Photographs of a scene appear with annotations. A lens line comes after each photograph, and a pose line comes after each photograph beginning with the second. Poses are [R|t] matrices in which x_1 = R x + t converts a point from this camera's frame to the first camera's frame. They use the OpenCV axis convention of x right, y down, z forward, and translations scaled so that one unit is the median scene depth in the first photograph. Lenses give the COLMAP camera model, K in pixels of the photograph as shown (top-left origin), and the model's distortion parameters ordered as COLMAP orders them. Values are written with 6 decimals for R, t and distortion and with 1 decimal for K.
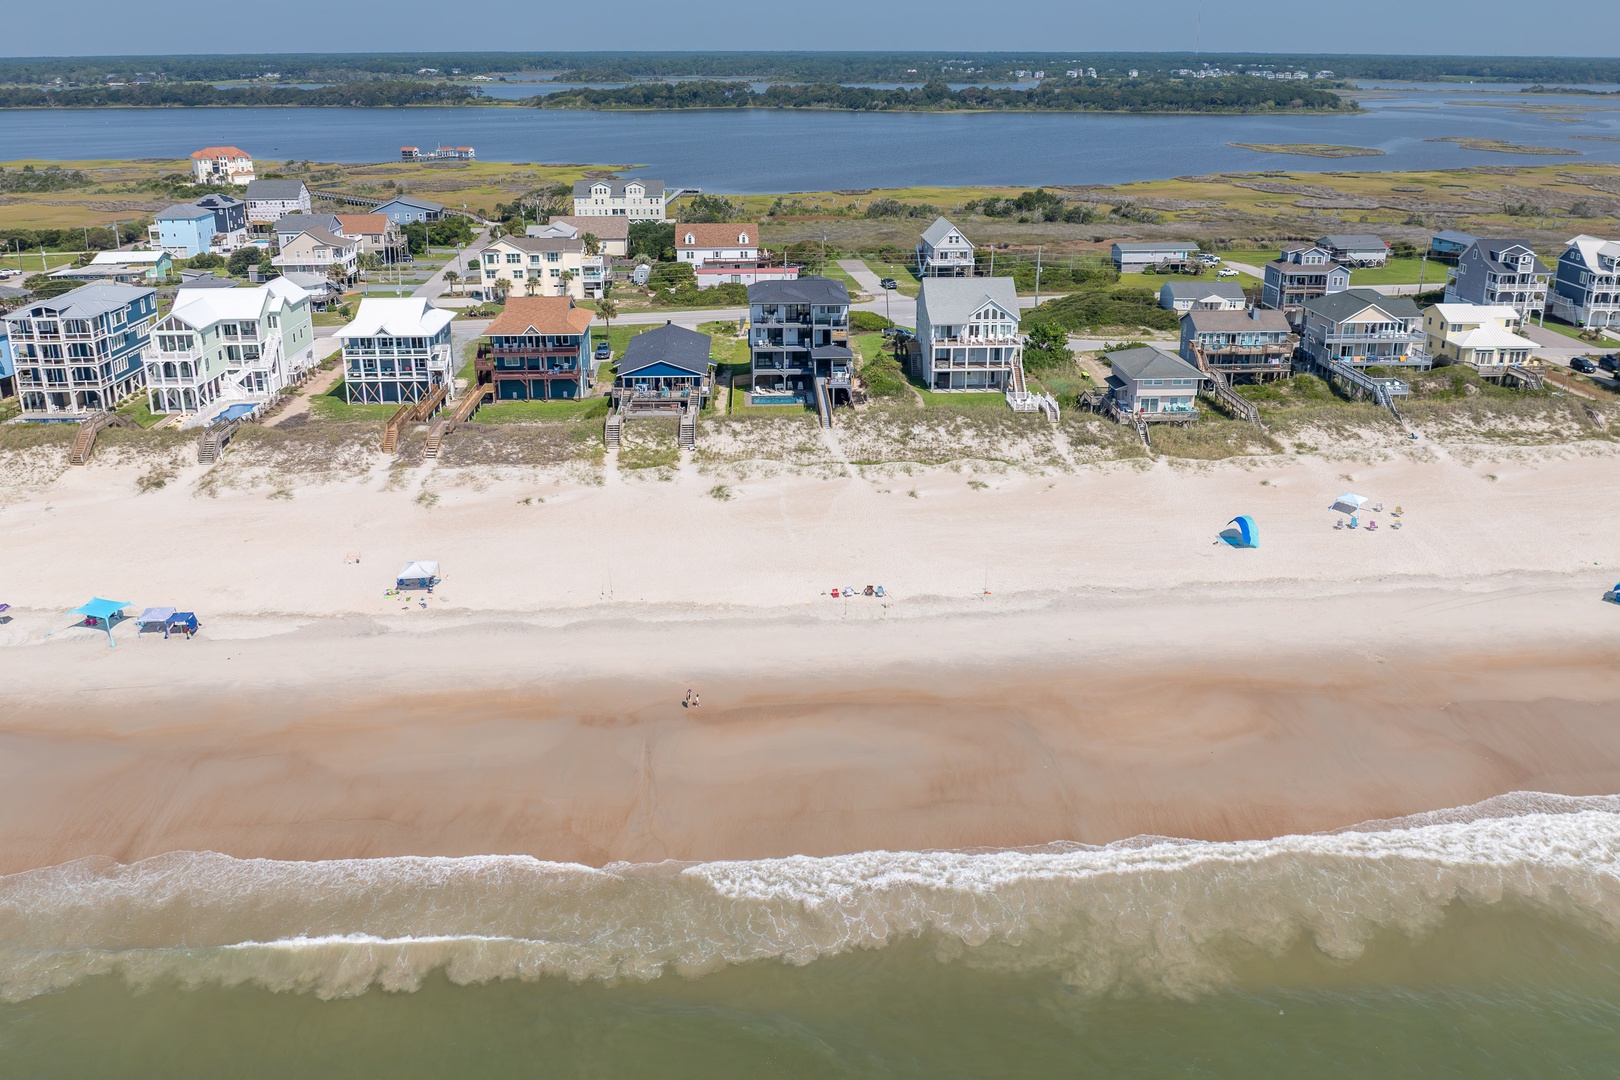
lens RADIAL K [[1264.3, 0, 811.5], [0, 1264.3, 418.4], [0, 0, 1]] dist [-0.005075, -0.001326]
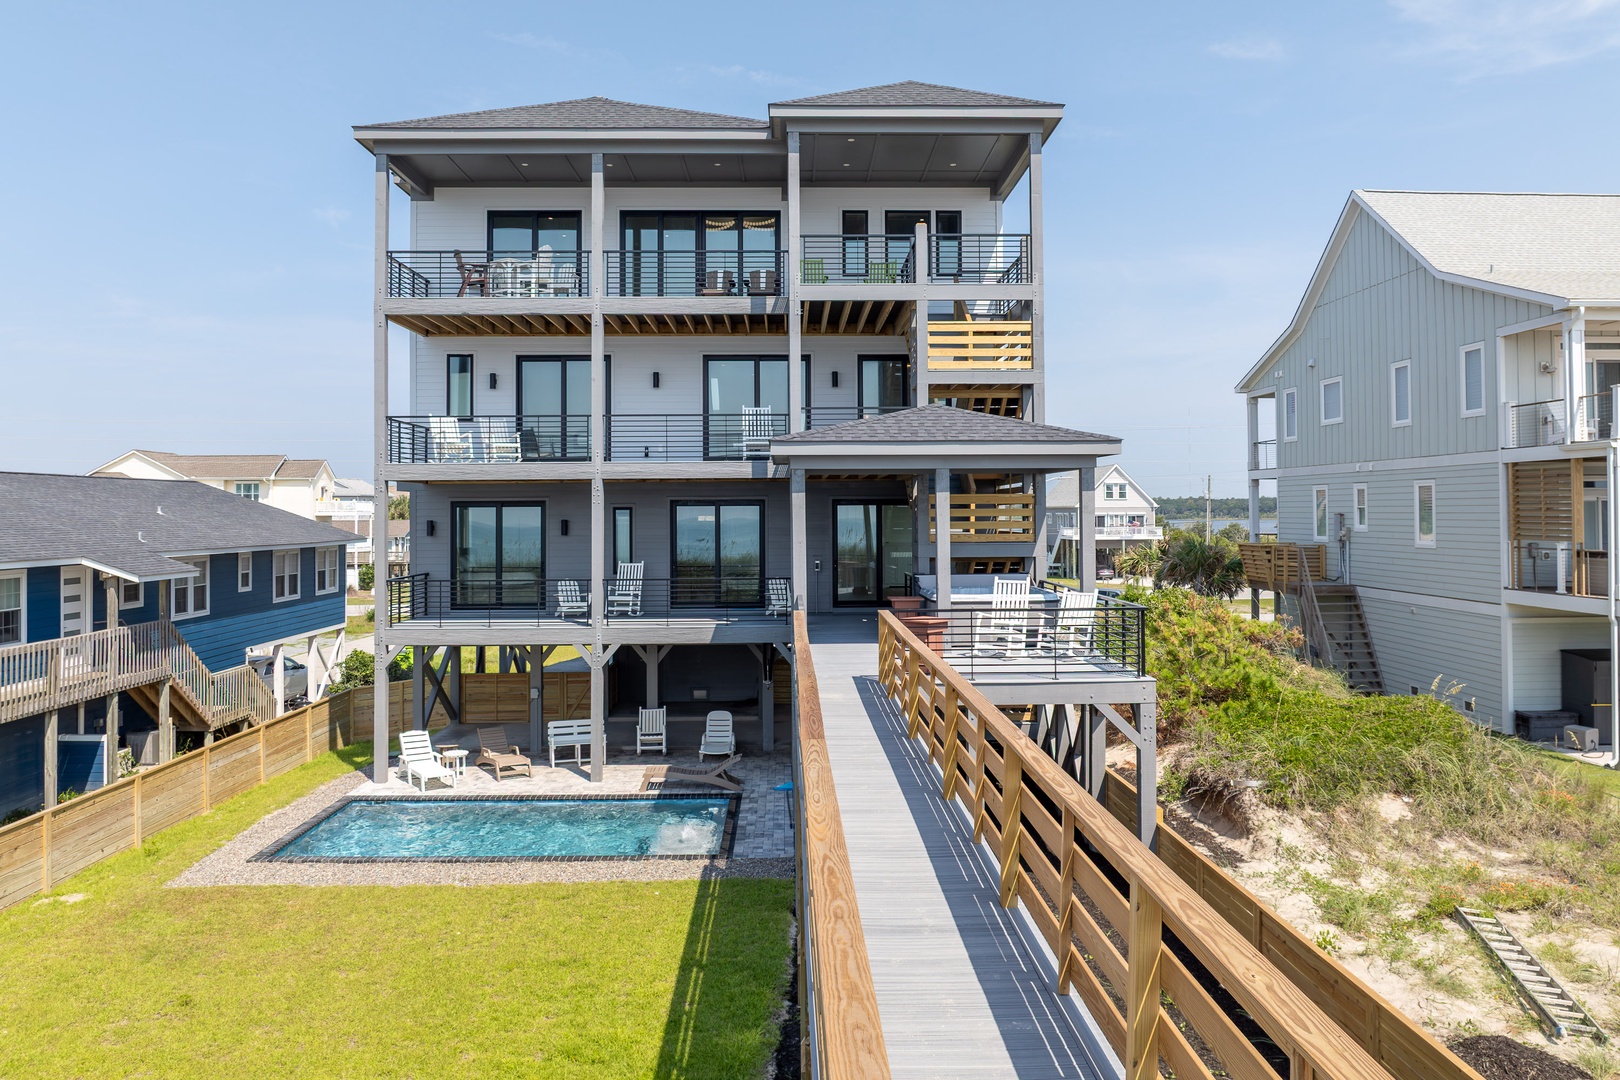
lens RADIAL K [[1154.2, 0, 819.2], [0, 1154.2, 482.7], [0, 0, 1]] dist [-0.037447, 0.000190]
pose [[0.999848, -0.004297, -0.016869, 0.006383], [-0.001004, 0.953204, -0.302326, -0.012731], [0.017379, 0.302297, 0.953055, 0.873029]]
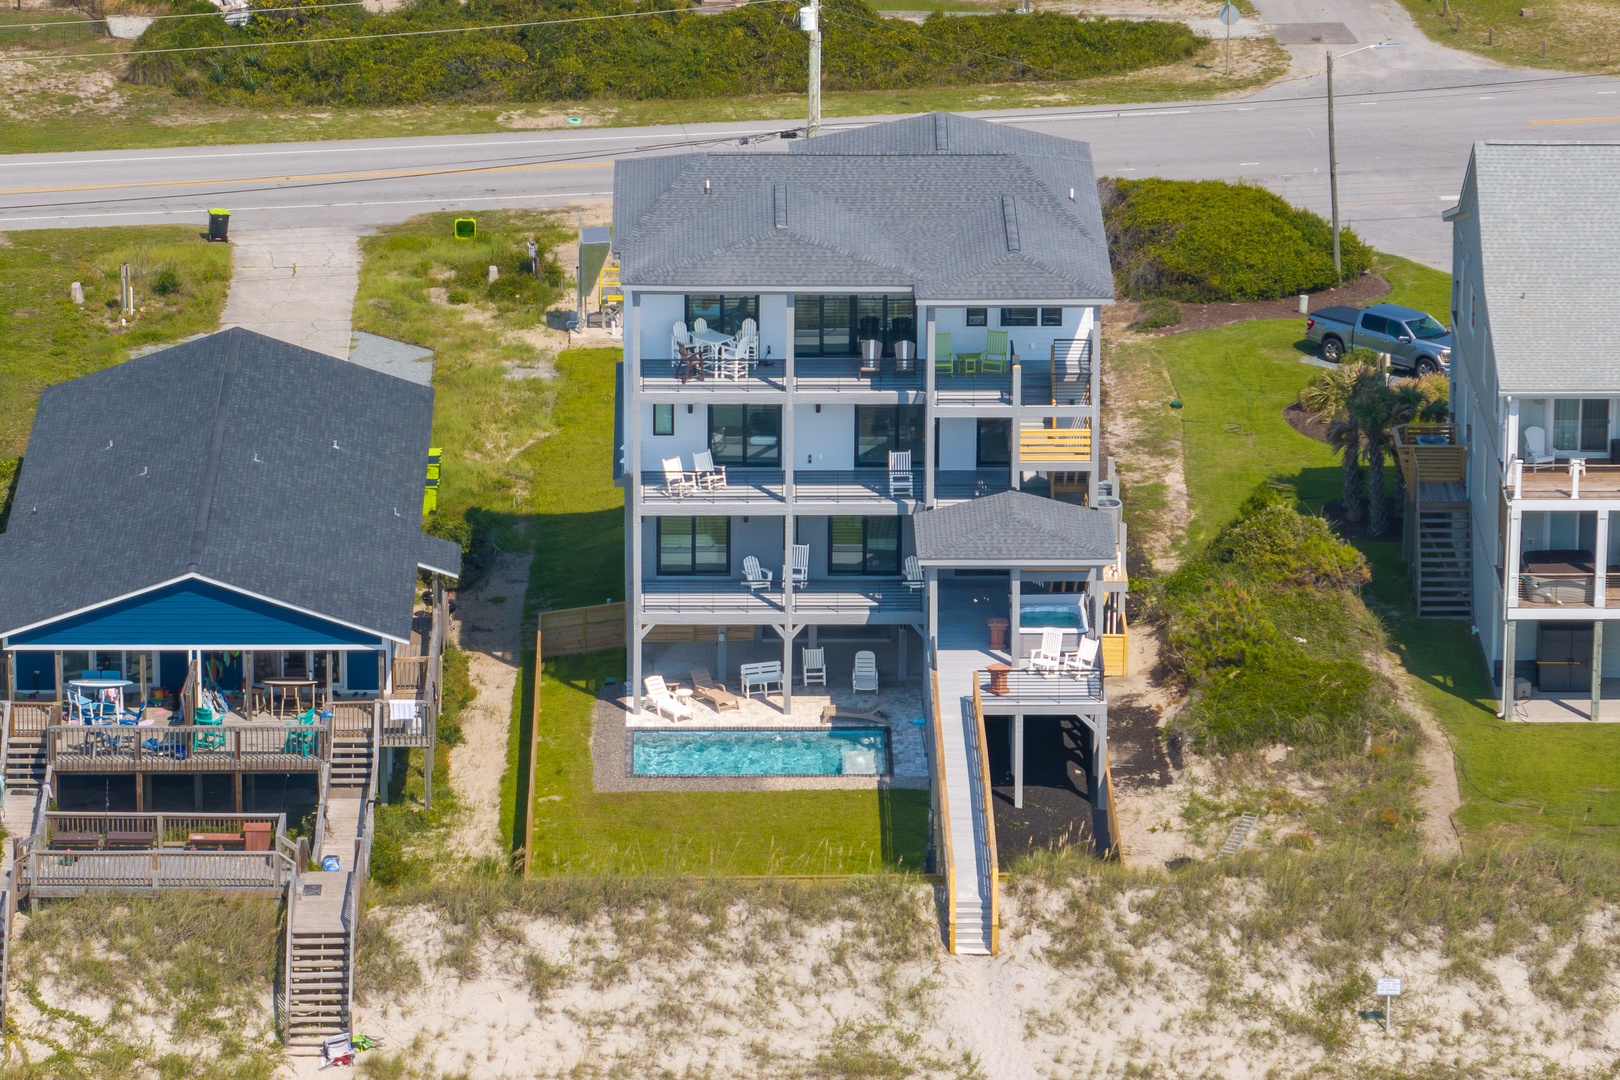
lens RADIAL K [[7822.2, 0, 810.0], [0, 7822.2, 540.0], [0, 0, 1]] dist [0.272482, -5.519272]
pose [[0.999468, 0.014300, -0.029302, 0.019654], [-0.013135, 0.999130, 0.039573, -0.099328], [0.029843, -0.039167, 0.998787, -0.275019]]
